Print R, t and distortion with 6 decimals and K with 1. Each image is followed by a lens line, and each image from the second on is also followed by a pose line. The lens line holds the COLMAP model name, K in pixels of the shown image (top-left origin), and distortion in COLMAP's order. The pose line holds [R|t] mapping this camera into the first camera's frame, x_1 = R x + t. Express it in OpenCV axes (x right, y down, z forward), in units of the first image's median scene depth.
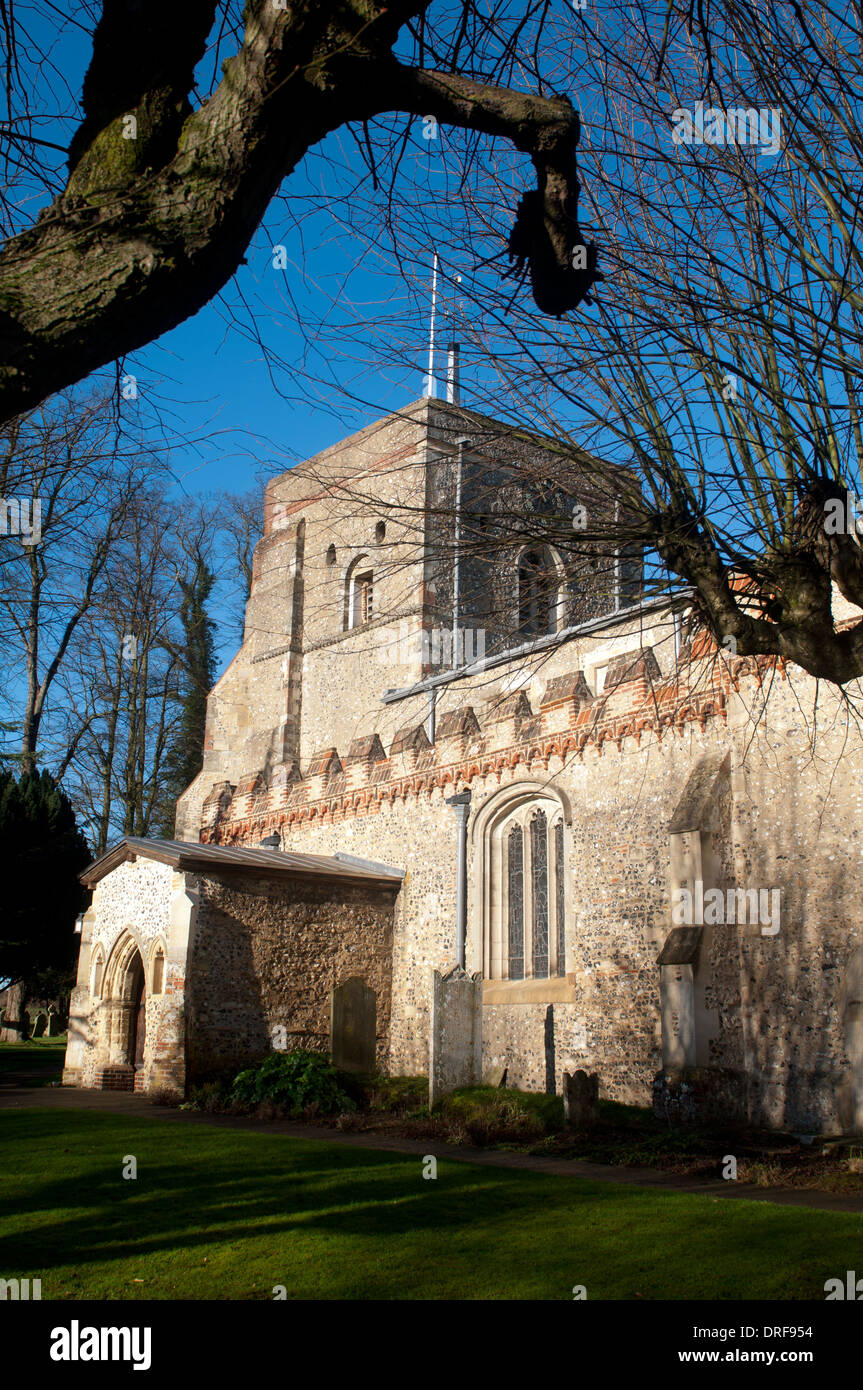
lens RADIAL K [[1402.4, 0, 431.5], [0, 1402.4, 695.0], [0, 0, 1]] dist [-0.057663, 0.003325]
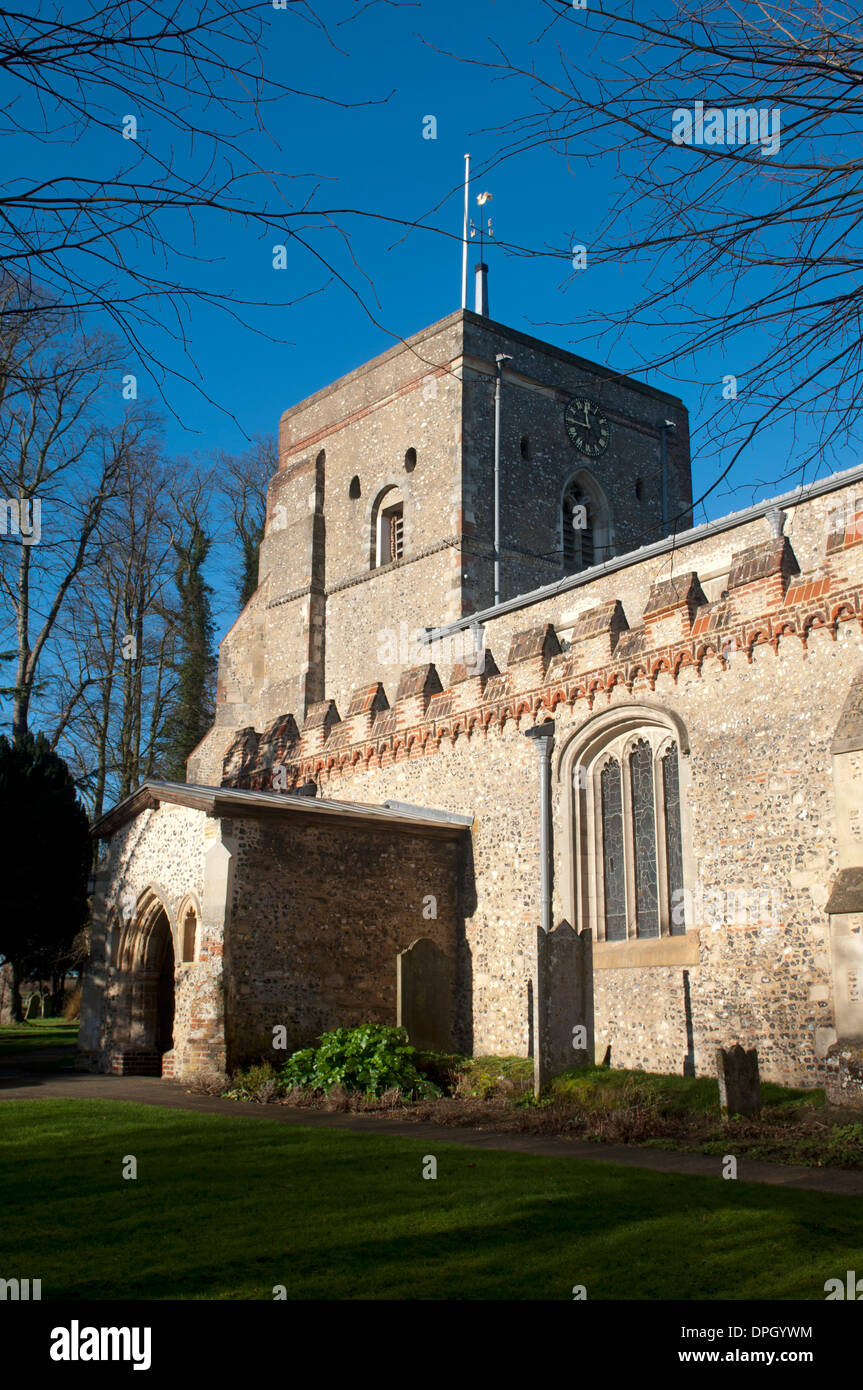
lens RADIAL K [[1389.2, 0, 431.5], [0, 1389.2, 695.0], [0, 0, 1]] dist [-0.057465, 0.000681]
pose [[0.999900, -0.006396, 0.012628, -0.055775], [0.006249, 0.999913, 0.011631, 0.041219], [-0.012701, -0.011550, 0.999853, 0.152240]]
